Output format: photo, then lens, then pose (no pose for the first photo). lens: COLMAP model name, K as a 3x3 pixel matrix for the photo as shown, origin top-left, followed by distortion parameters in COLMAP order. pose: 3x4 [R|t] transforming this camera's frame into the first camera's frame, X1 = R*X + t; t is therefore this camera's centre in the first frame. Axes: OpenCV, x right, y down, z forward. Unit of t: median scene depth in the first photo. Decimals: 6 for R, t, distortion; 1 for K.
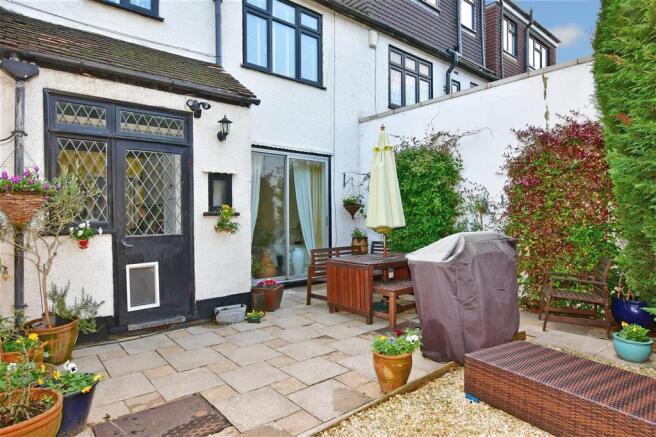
lens RADIAL K [[375.4, 0, 327.4], [0, 375.4, 216.4], [0, 0, 1]] dist [-0.007071, 0.000000]
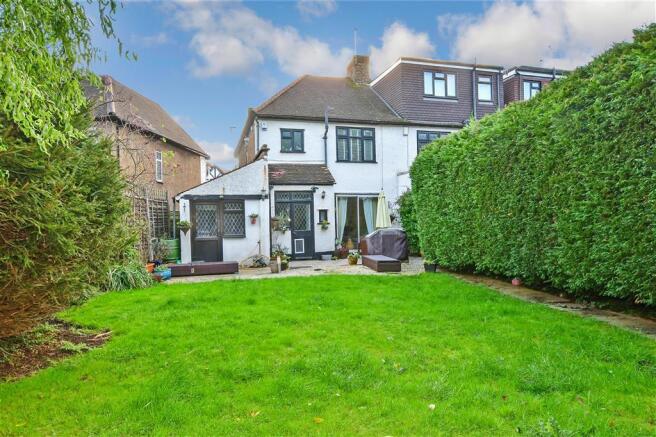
lens RADIAL K [[375.4, 0, 327.8], [0, 375.4, 218.8], [0, 0, 1]] dist [-0.007071, 0.000000]
pose [[0.913981, -0.011550, -0.405592, 0.953113], [0.015651, 0.999854, 0.006796, -0.064247], [0.405454, -0.012559, 0.914029, -1.691424]]
